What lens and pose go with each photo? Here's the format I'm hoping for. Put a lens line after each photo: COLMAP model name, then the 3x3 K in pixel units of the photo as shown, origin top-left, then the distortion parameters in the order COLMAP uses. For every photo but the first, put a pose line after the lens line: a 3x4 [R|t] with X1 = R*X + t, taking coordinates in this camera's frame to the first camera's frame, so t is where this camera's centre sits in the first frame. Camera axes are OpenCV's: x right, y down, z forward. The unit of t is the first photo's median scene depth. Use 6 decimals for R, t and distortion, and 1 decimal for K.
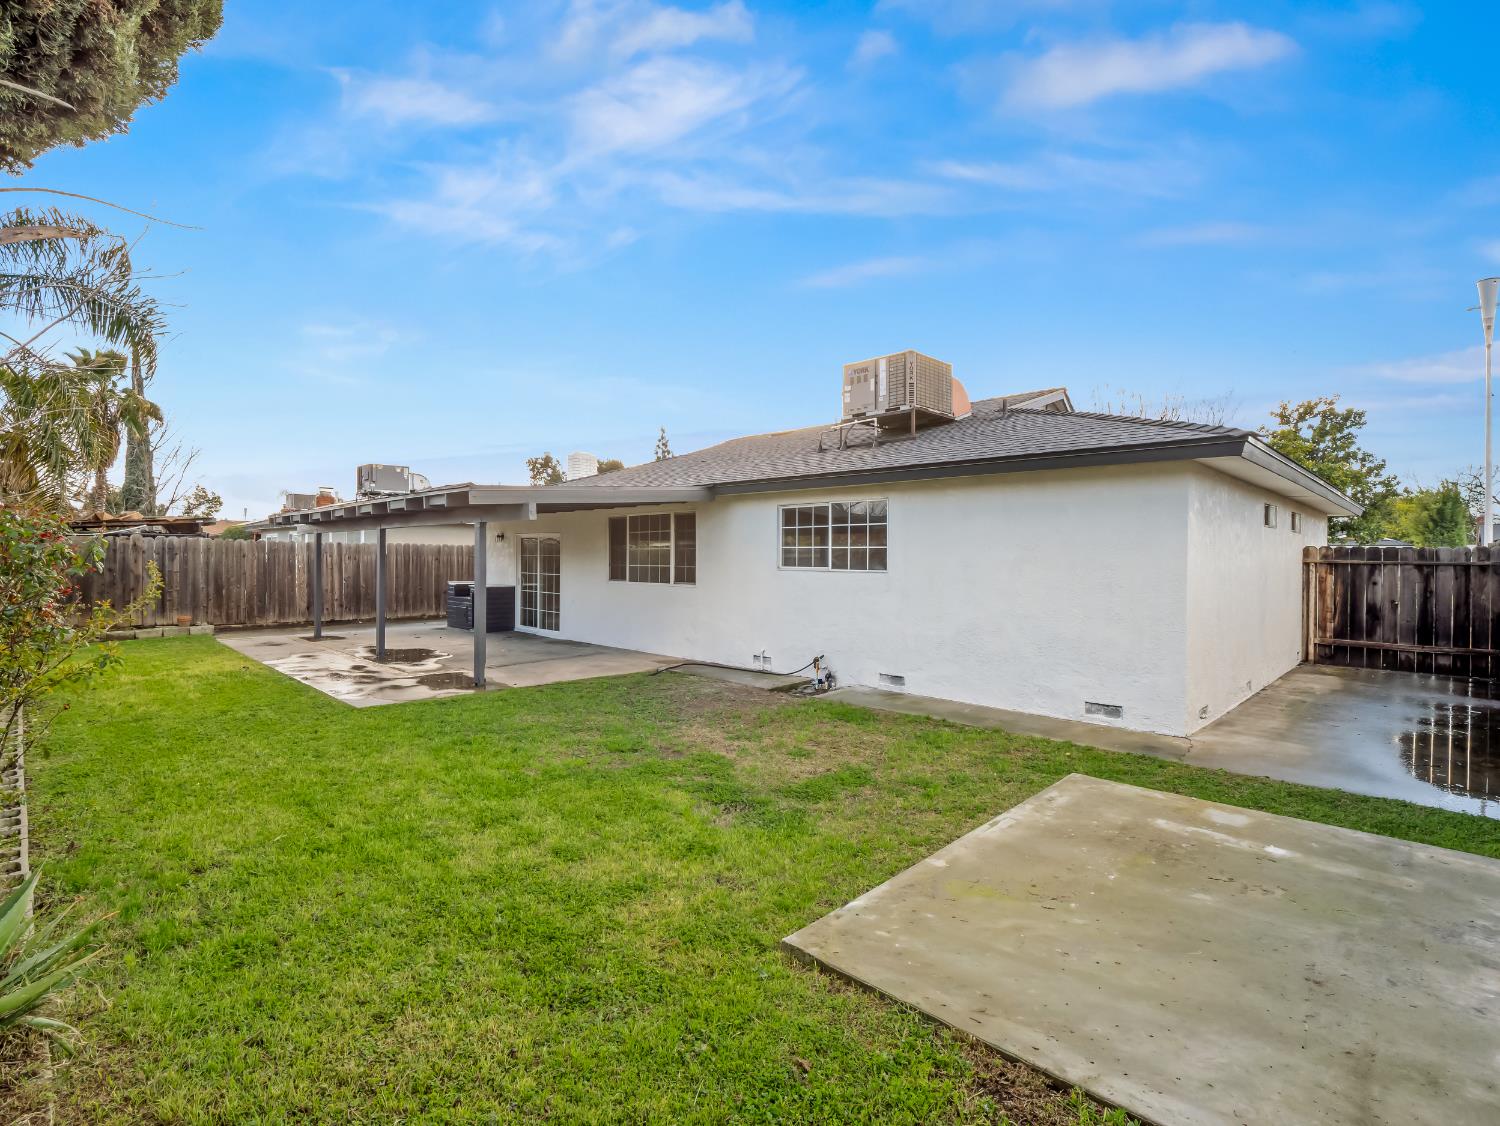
lens RADIAL K [[727.4, 0, 743.0], [0, 727.4, 559.6], [0, 0, 1]] dist [-0.001228, -0.009861]
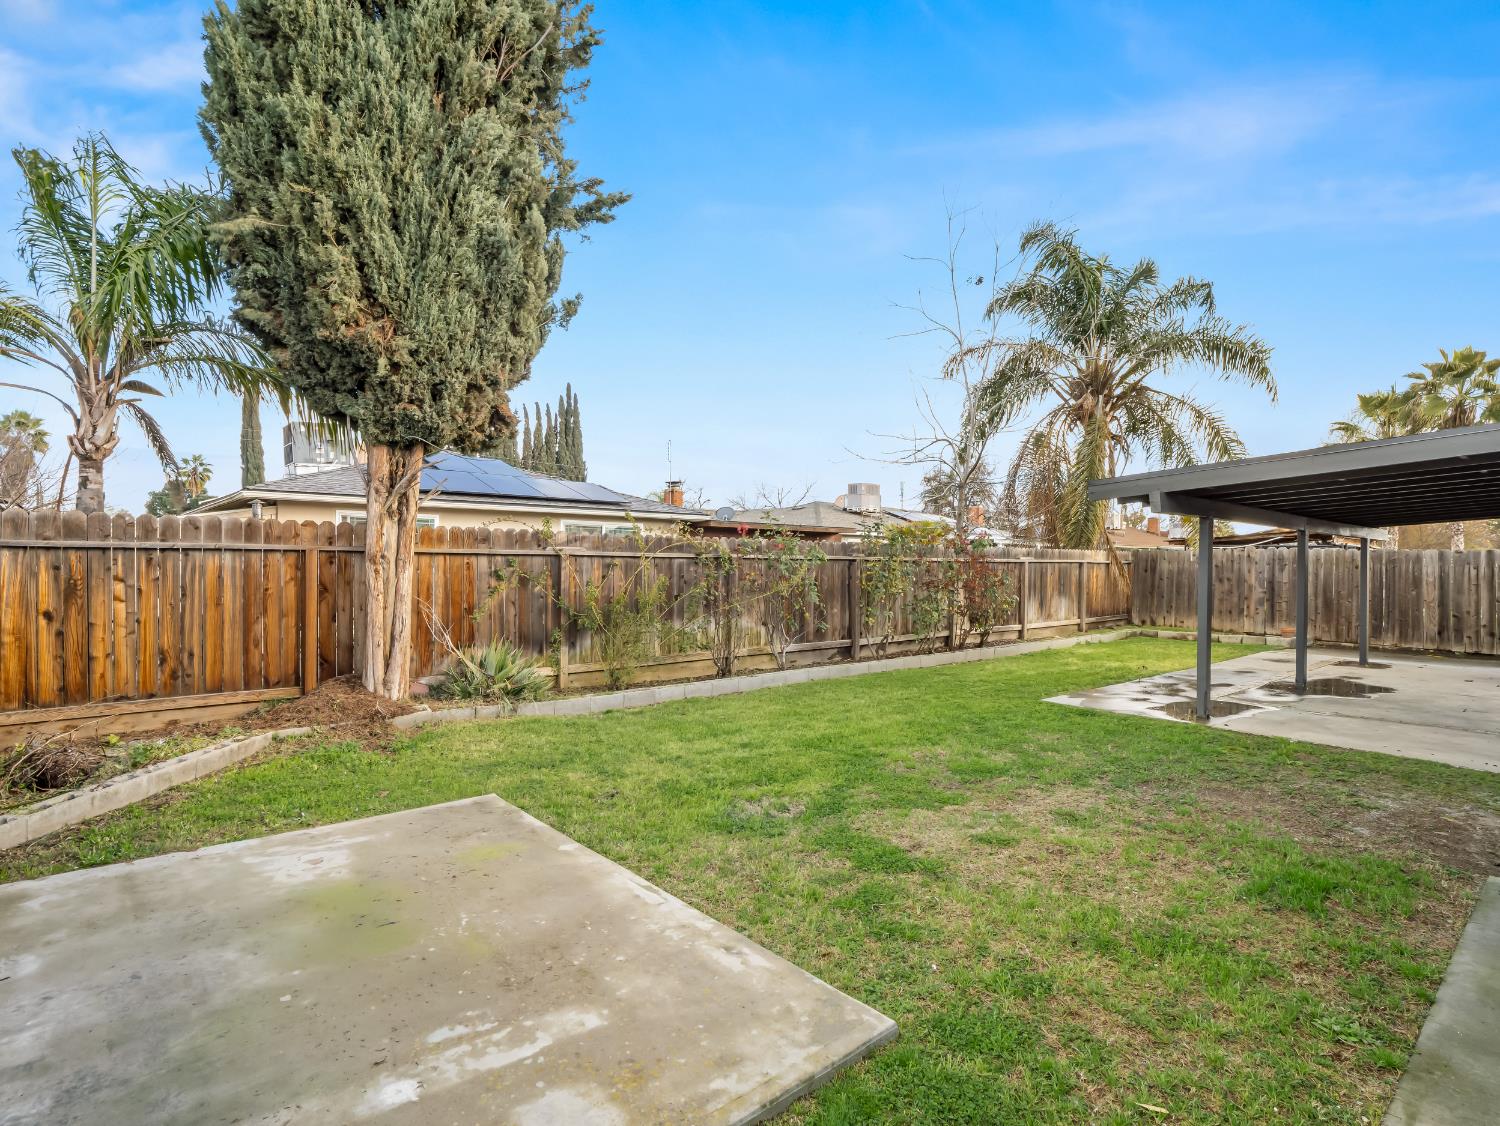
lens RADIAL K [[775.5, 0, 750.0], [0, 775.5, 563.0], [0, 0, 1]] dist [0.000349, -0.000088]
pose [[-0.089496, -0.006700, -0.995965, 0.778631], [-0.016142, 0.999856, -0.005276, 0.016351], [0.995856, 0.015605, -0.089591, 0.794488]]
